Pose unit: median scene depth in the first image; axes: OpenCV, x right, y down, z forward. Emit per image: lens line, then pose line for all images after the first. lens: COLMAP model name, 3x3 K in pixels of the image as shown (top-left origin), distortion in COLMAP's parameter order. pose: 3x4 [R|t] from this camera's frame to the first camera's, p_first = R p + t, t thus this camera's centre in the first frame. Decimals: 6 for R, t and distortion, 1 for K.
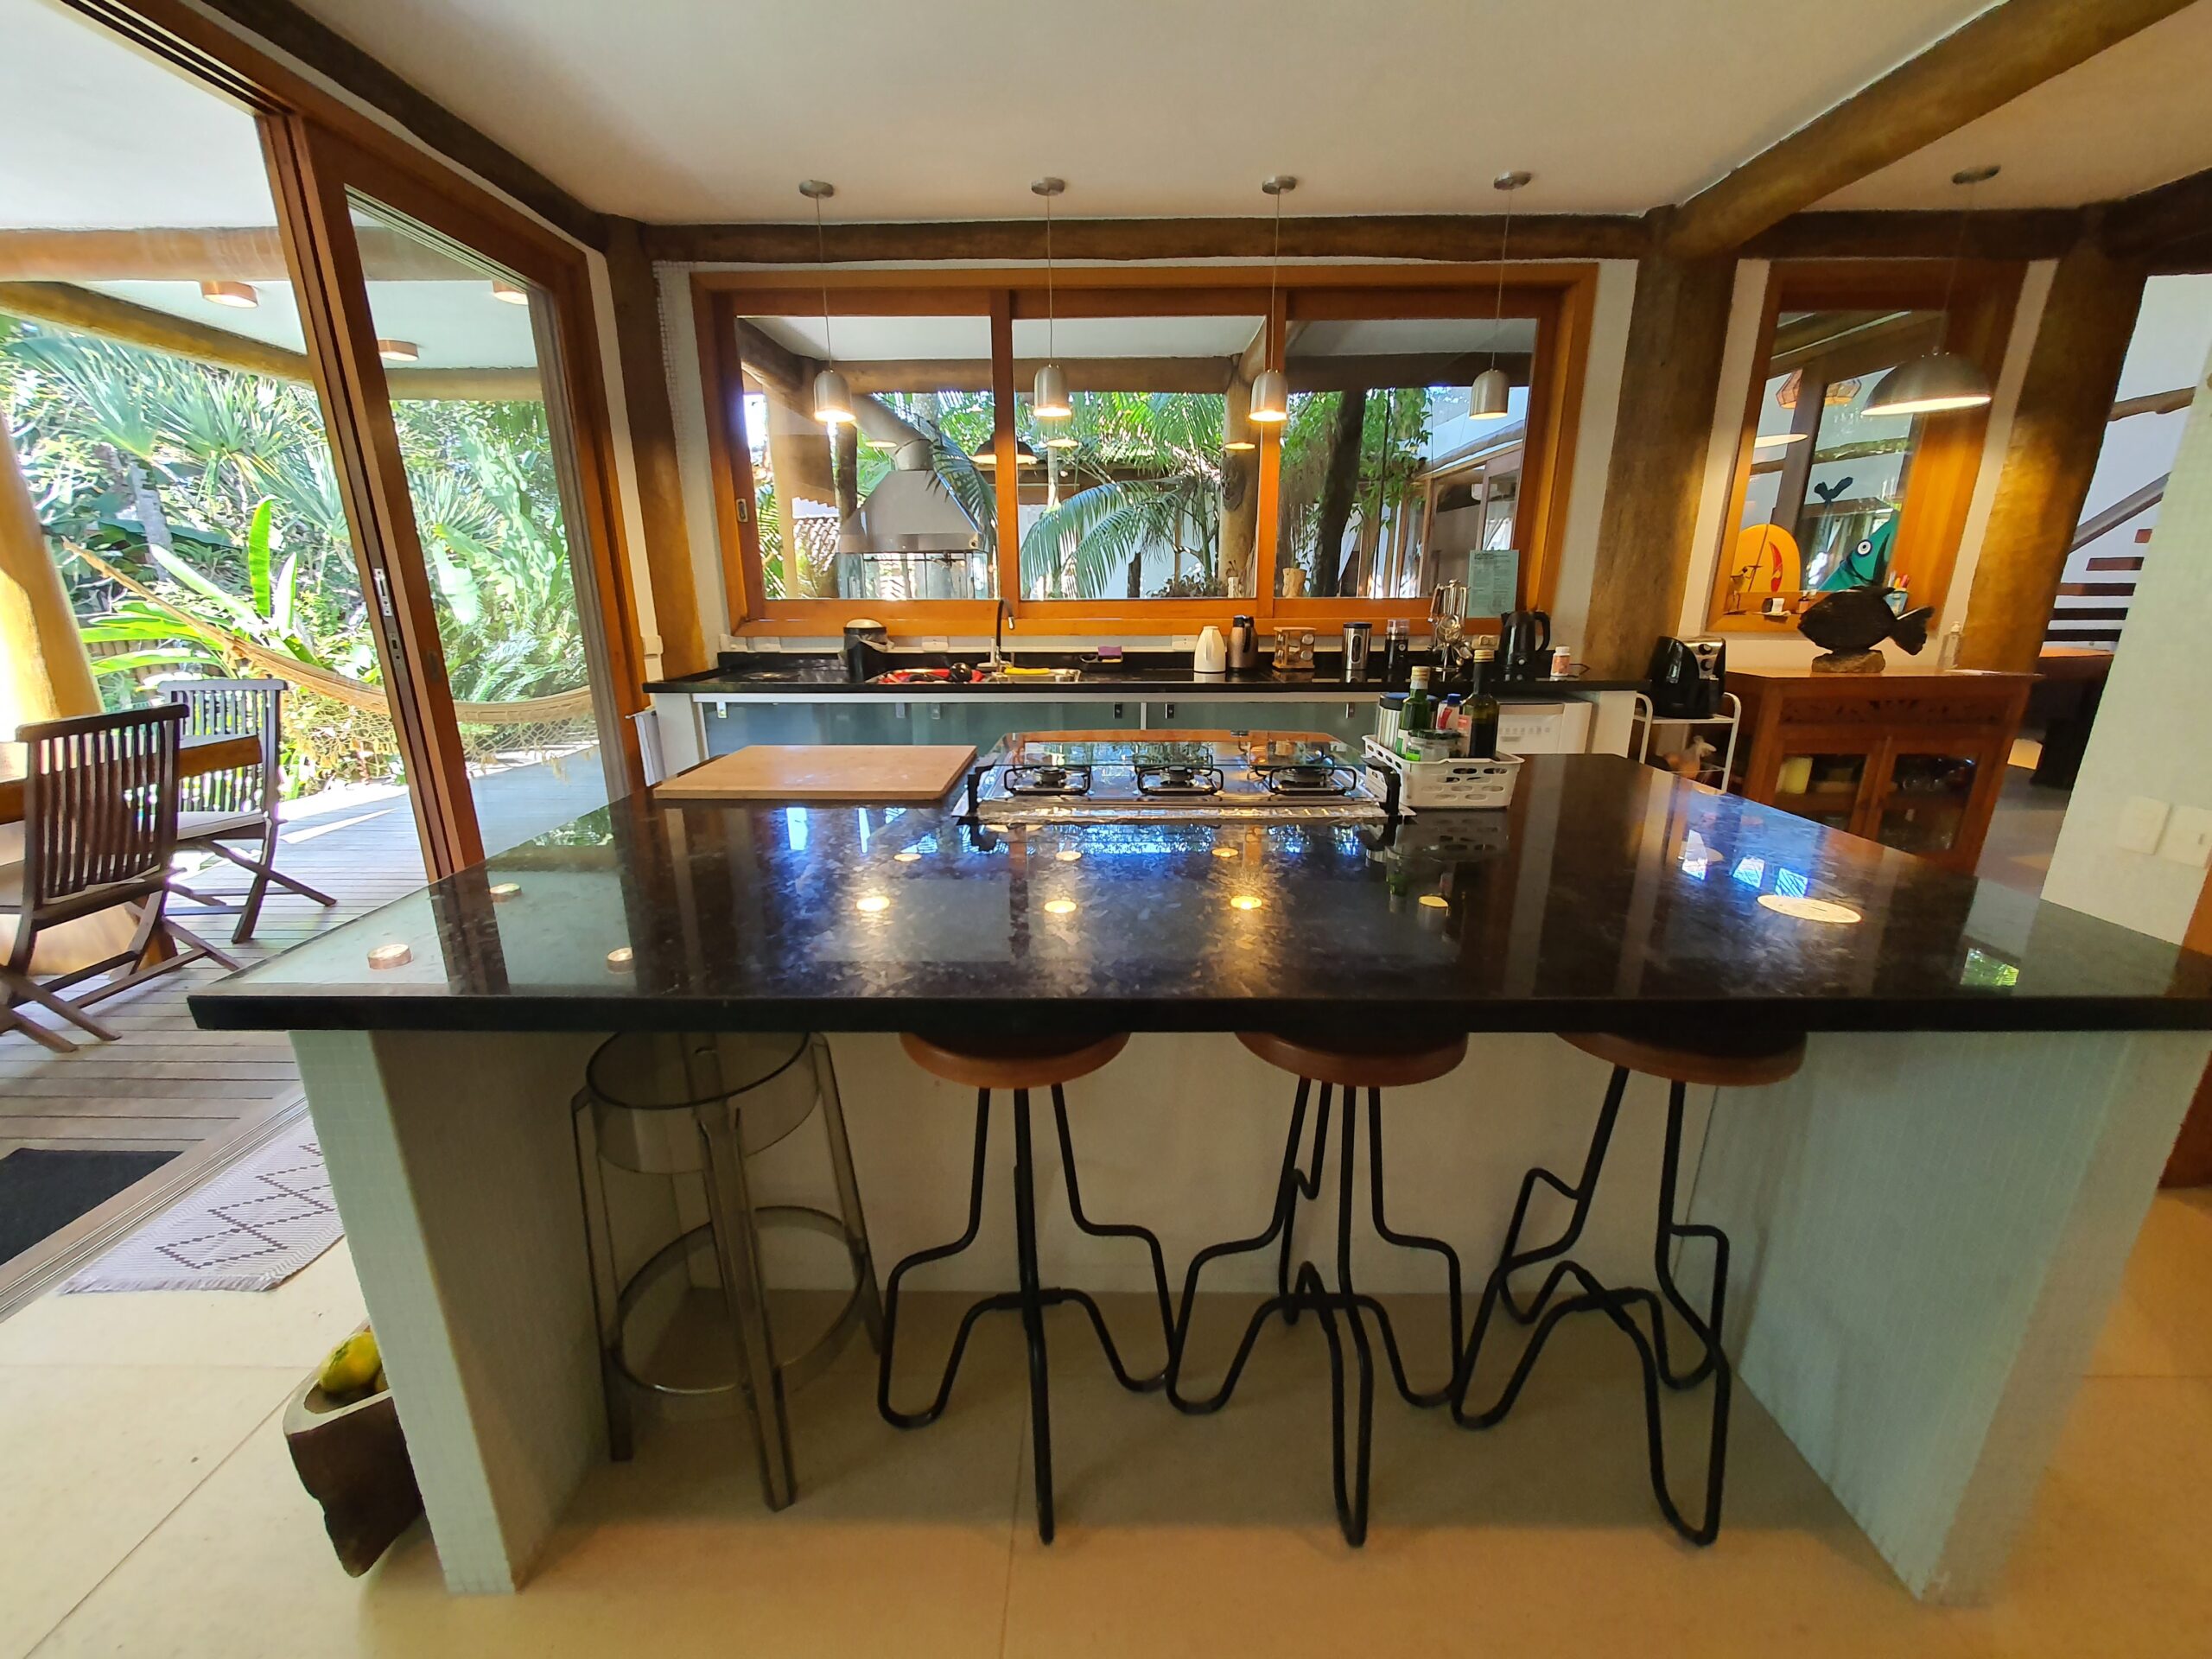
lens RADIAL K [[876.1, 0, 1099.9], [0, 876.1, 832.5], [0, 0, 1]] dist [-0.001199, -0.000157]
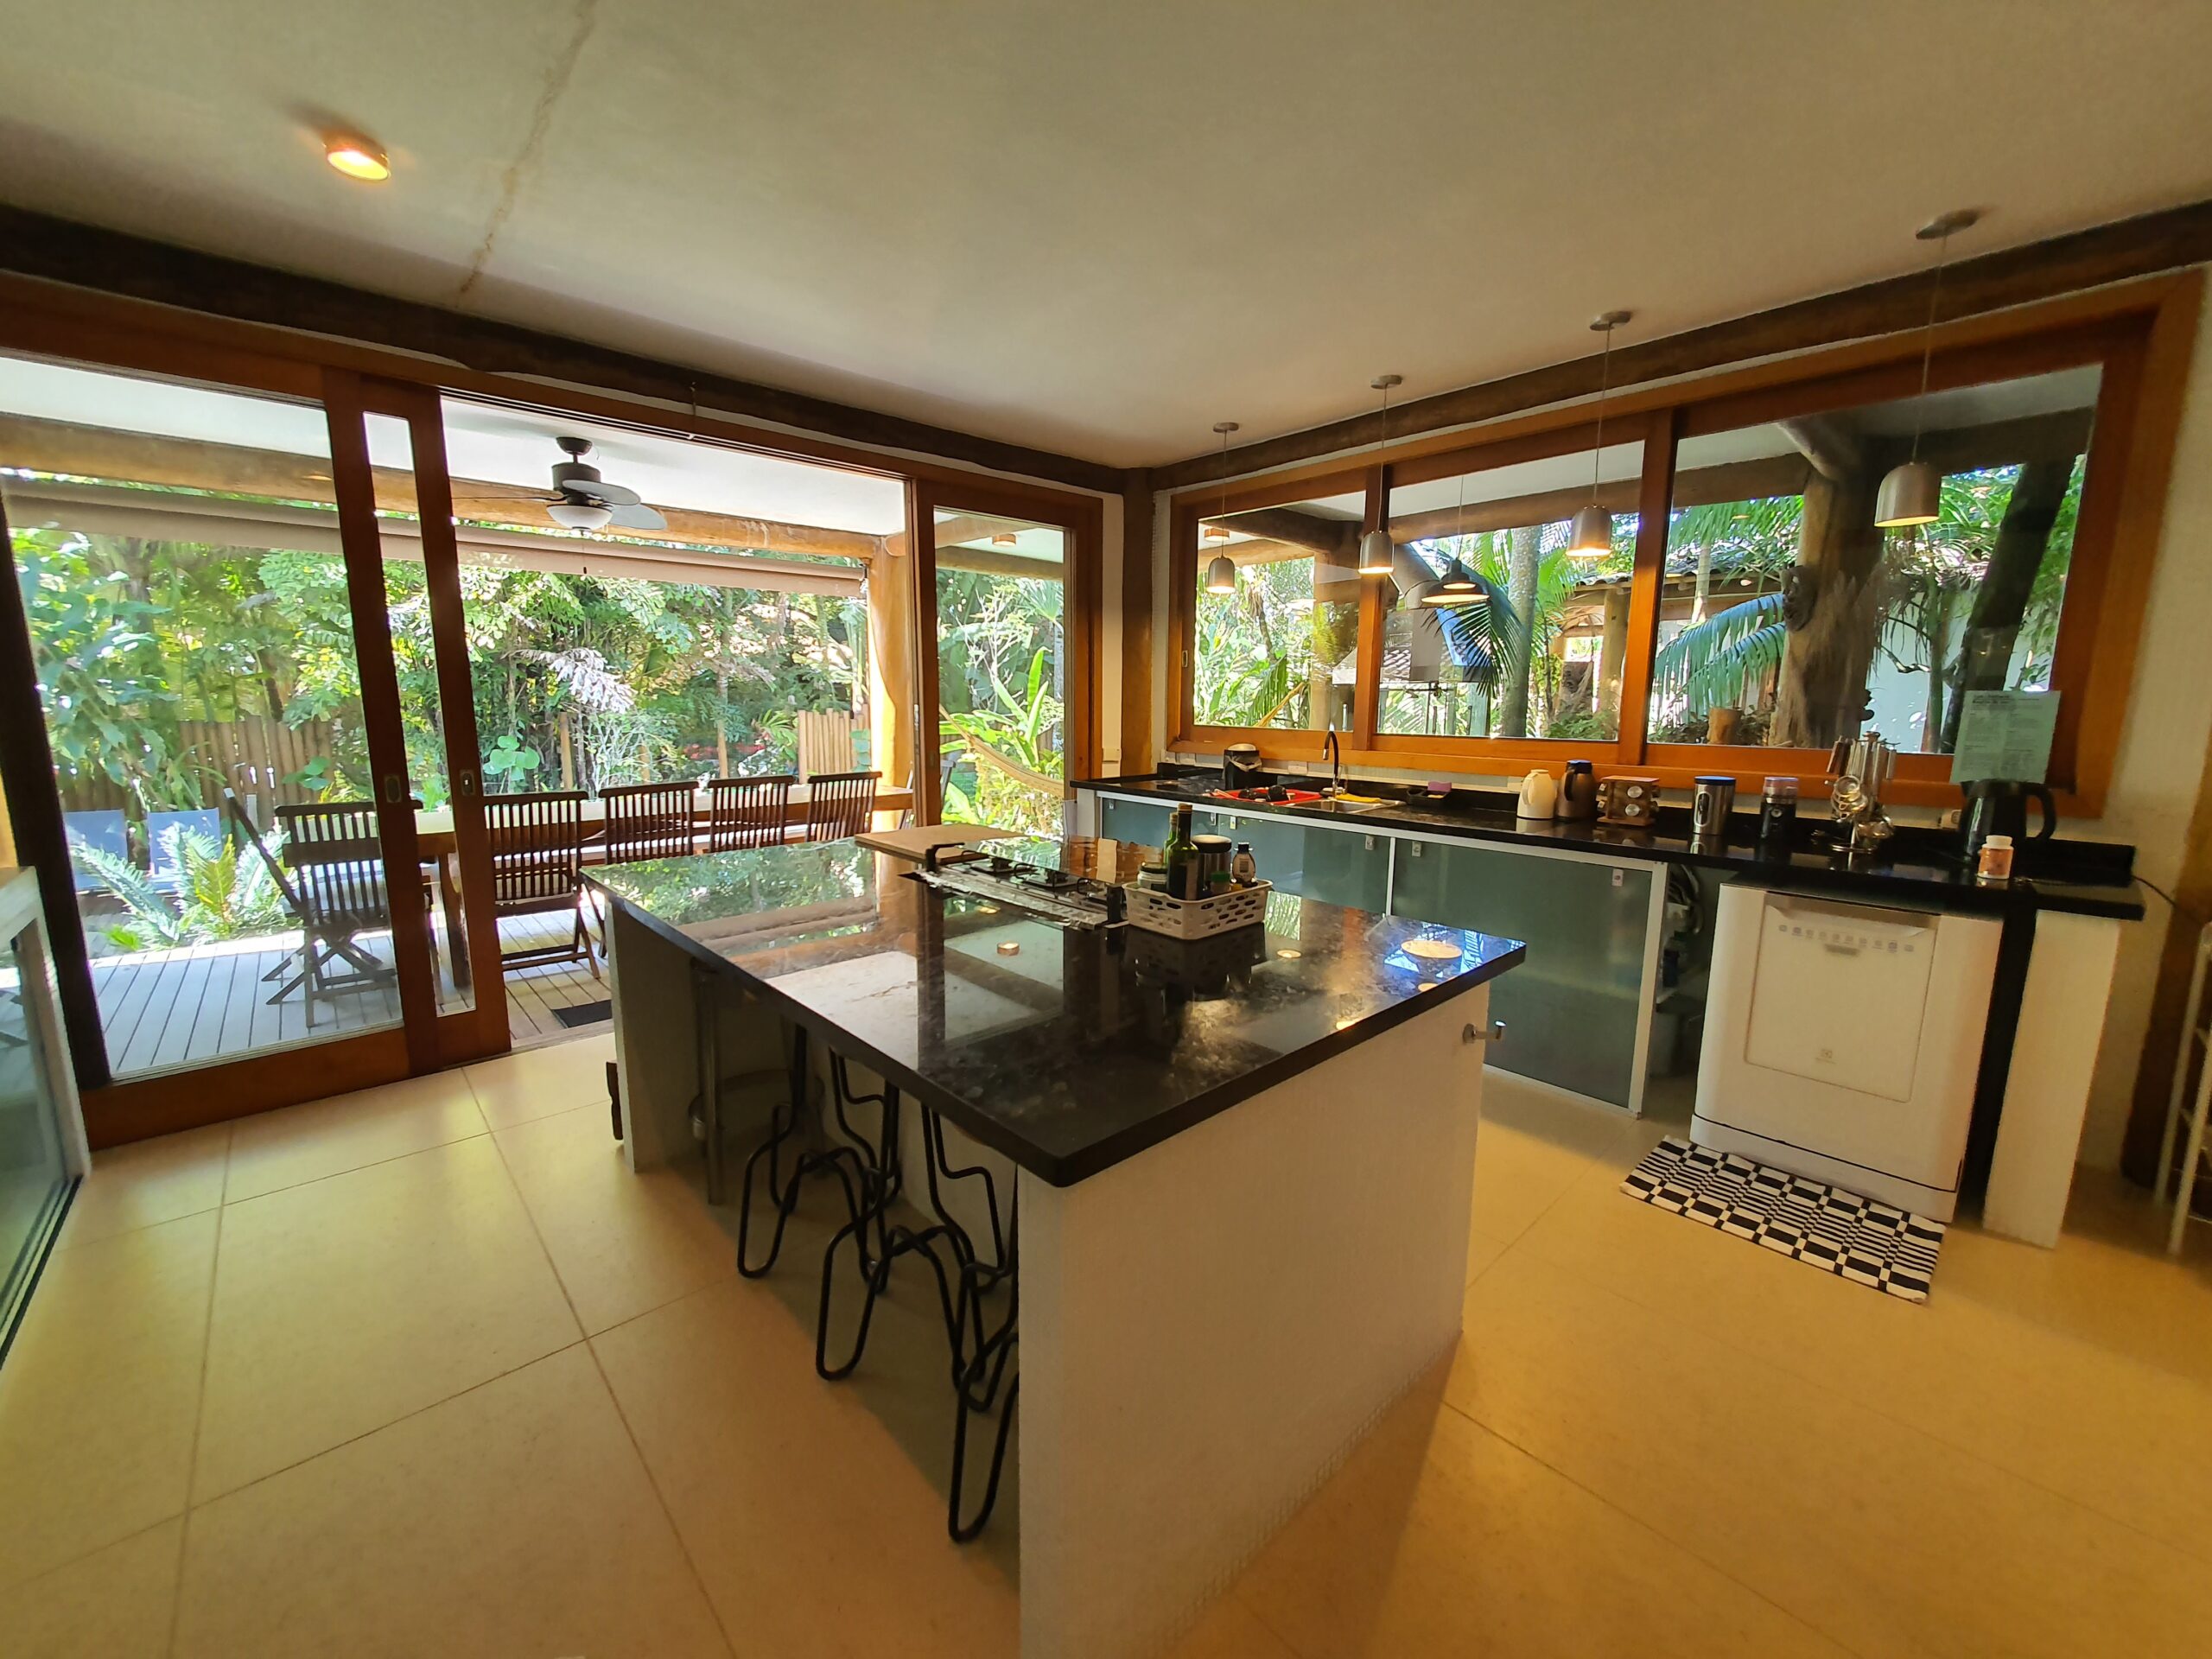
lens RADIAL K [[876.1, 0, 1099.9], [0, 876.1, 832.5], [0, 0, 1]] dist [-0.001199, -0.000157]
pose [[0.685145, 0.120838, -0.718314, 0.480461], [-0.211624, 0.976629, -0.037559, -0.036852], [0.696988, 0.177745, 0.694705, 0.044035]]
